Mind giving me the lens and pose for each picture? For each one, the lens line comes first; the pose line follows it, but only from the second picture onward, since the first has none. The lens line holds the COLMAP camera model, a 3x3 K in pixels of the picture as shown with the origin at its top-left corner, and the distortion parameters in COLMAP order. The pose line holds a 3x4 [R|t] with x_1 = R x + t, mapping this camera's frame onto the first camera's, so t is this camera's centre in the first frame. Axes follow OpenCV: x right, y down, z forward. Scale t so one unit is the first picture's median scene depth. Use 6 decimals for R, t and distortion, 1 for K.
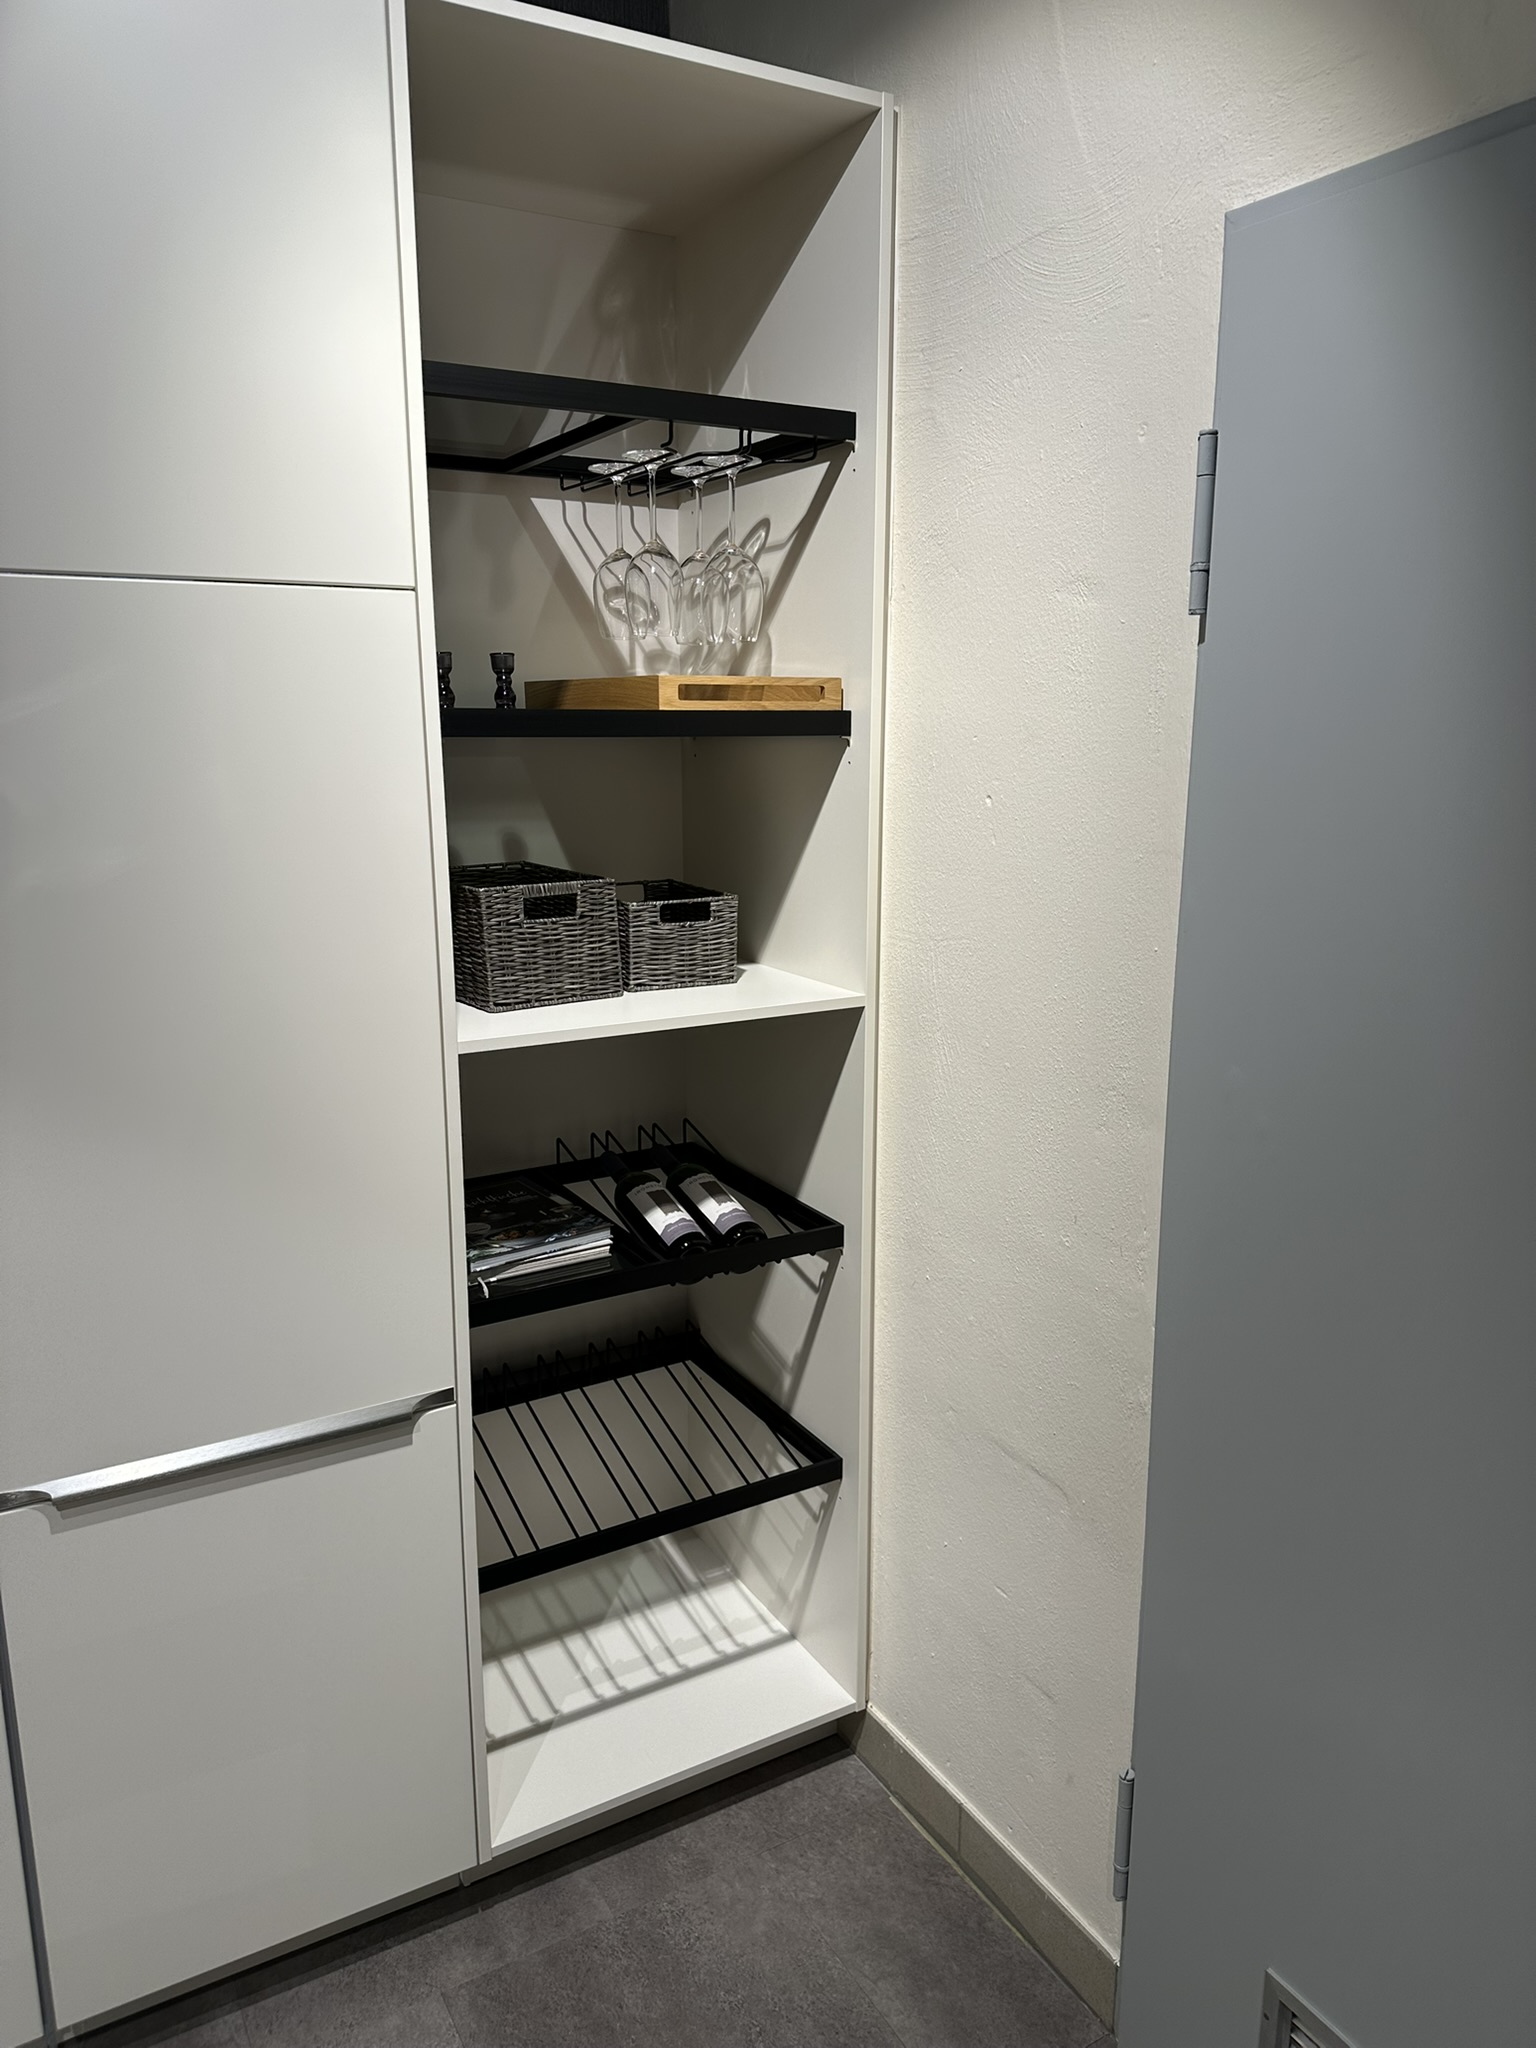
lens RADIAL K [[1453.6, 0, 751.1], [0, 1453.6, 1036.8], [0, 0, 1]] dist [0.057012, -0.088558]
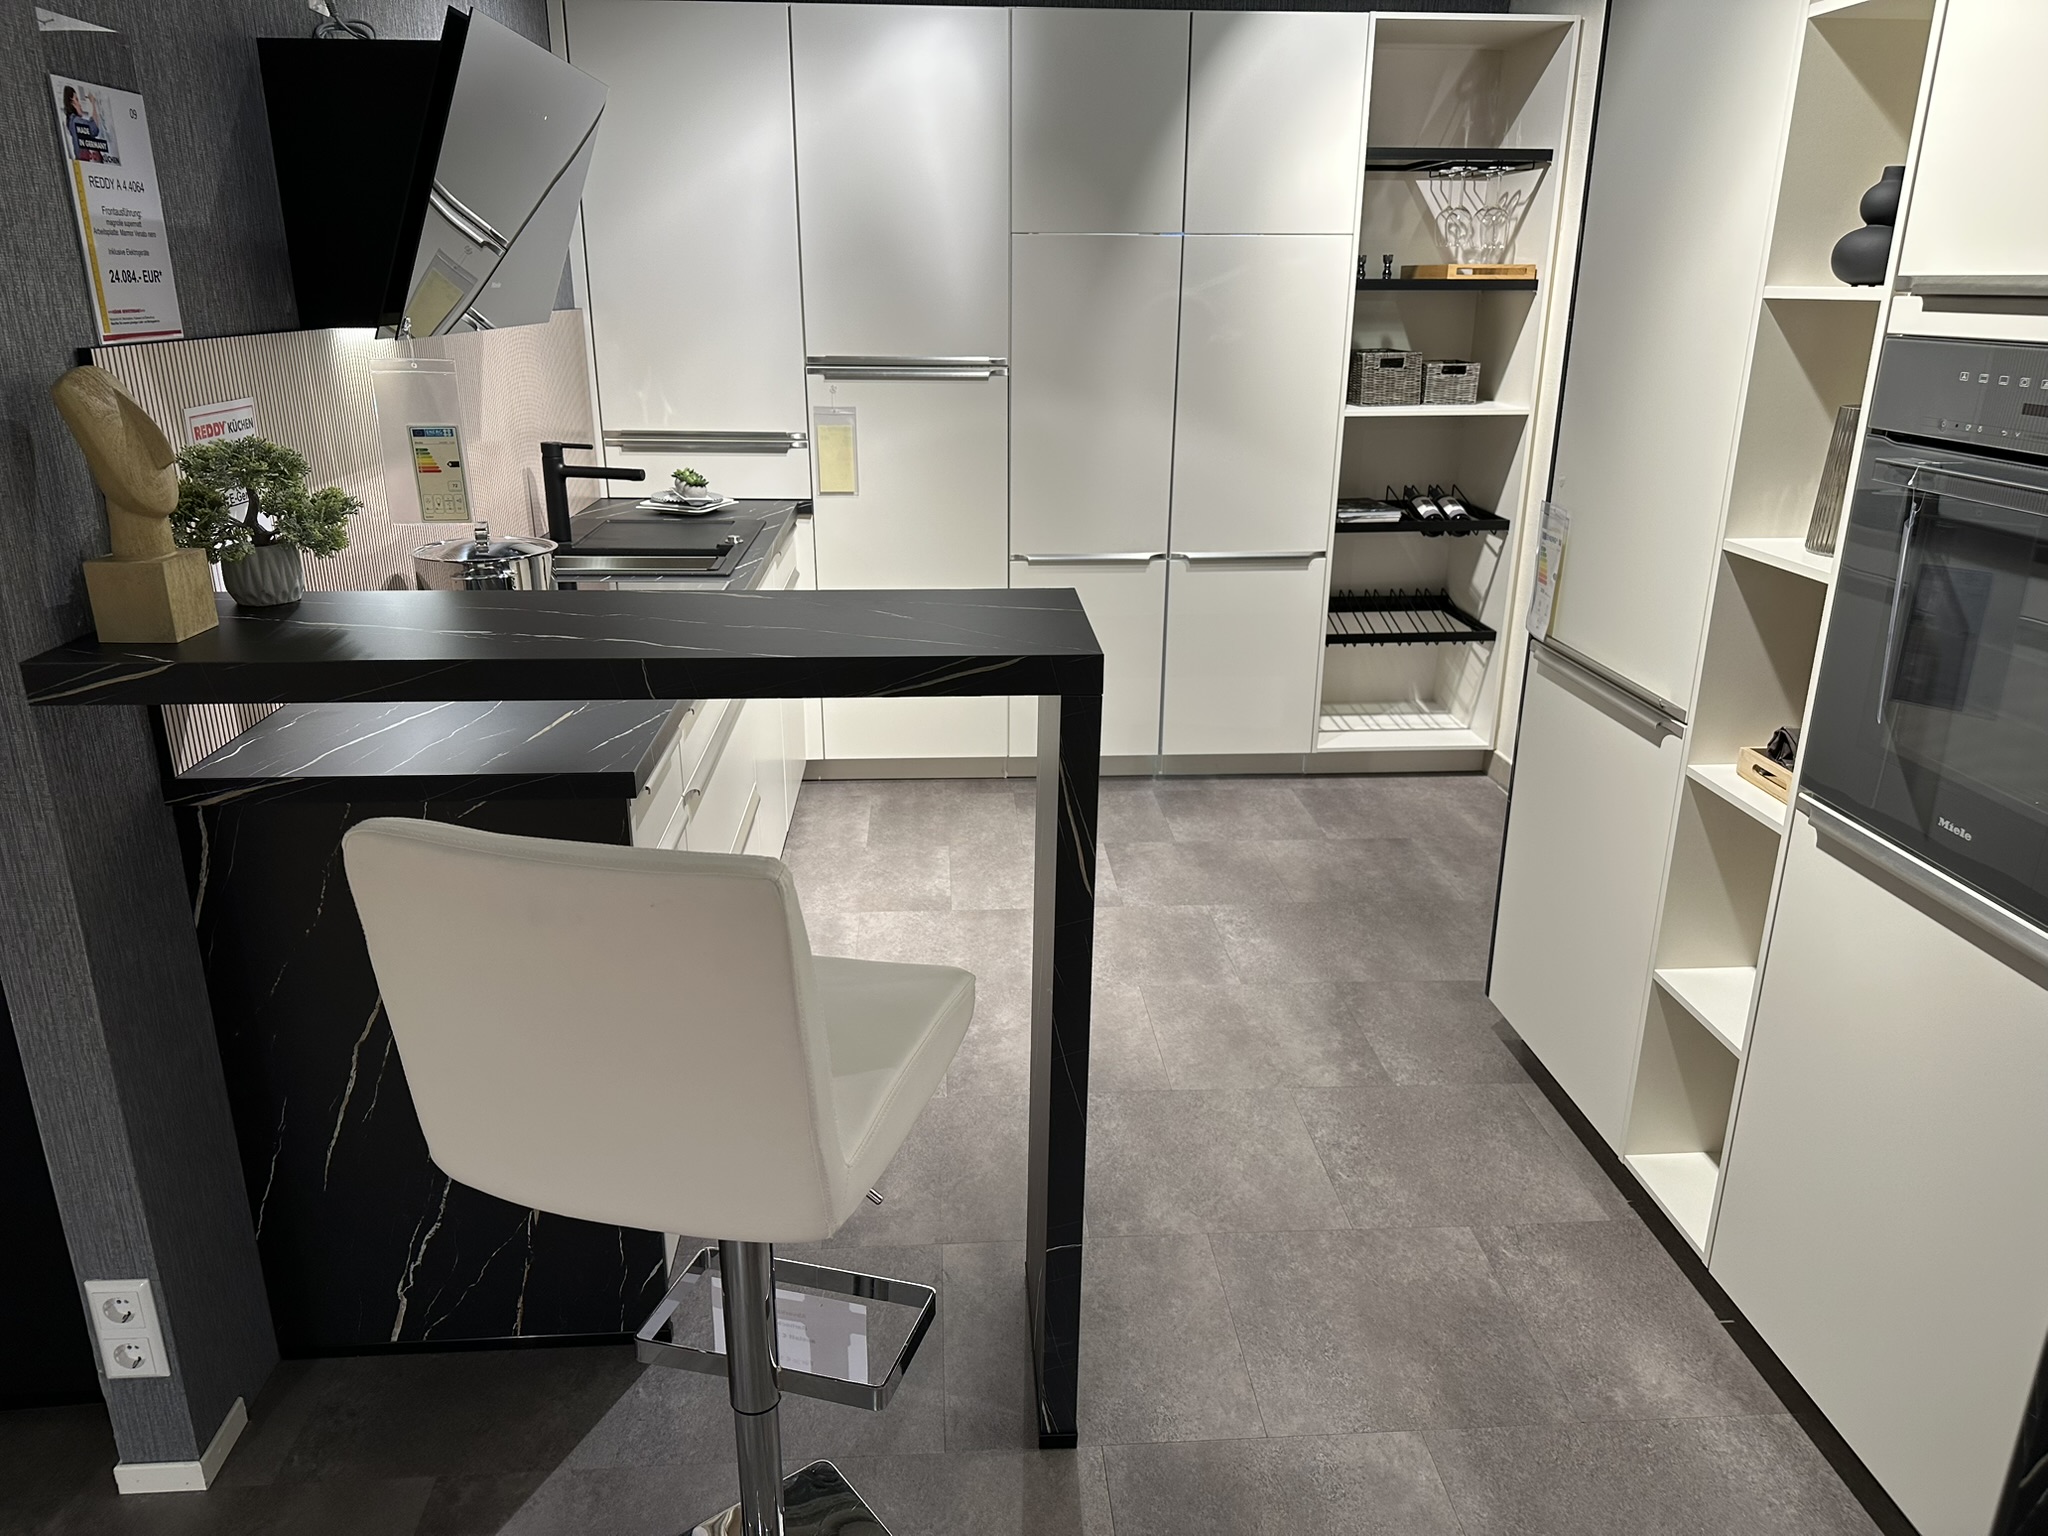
lens RADIAL K [[1447.3, 0, 1024.7], [0, 1447.3, 787.2], [0, 0, 1]] dist [0.081534, -0.072760]
pose [[0.901502, 0.148185, -0.406614, 0.395914], [-0.101585, 0.985758, 0.134023, 0.333321], [0.420683, -0.079516, 0.903716, -1.479193]]
